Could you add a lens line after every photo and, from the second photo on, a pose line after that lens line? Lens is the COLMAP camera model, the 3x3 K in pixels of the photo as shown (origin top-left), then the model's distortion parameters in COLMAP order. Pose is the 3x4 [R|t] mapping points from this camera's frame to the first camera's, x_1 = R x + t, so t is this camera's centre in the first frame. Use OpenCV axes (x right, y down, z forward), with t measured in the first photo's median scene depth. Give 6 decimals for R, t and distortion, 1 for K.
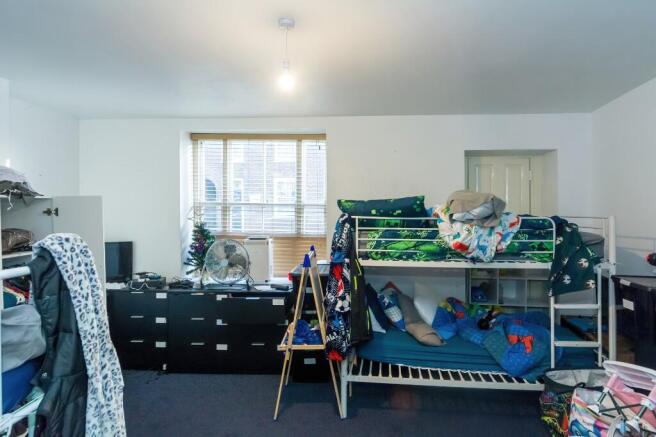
lens RADIAL K [[363.5, 0, 332.3], [0, 363.5, 213.0], [0, 0, 1]] dist [0.010731, -0.005639]
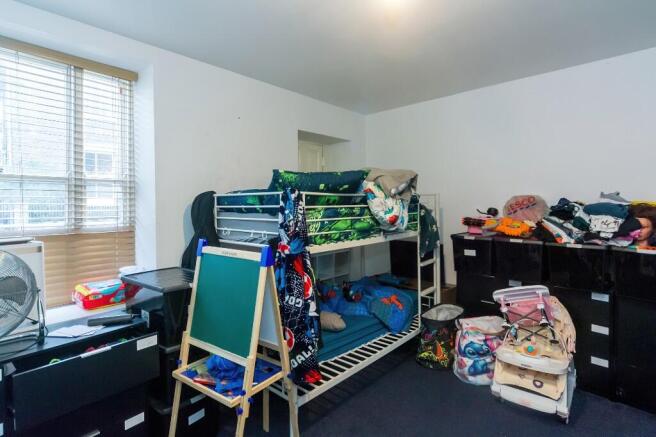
lens RADIAL K [[363.5, 0, 339.2], [0, 363.5, 205.9], [0, 0, 1]] dist [0.010731, -0.005639]
pose [[0.553197, -0.018913, 0.832836, -0.548433], [0.016599, 0.999794, 0.011678, 0.031950], [-0.832885, 0.007364, 0.553397, 0.509908]]
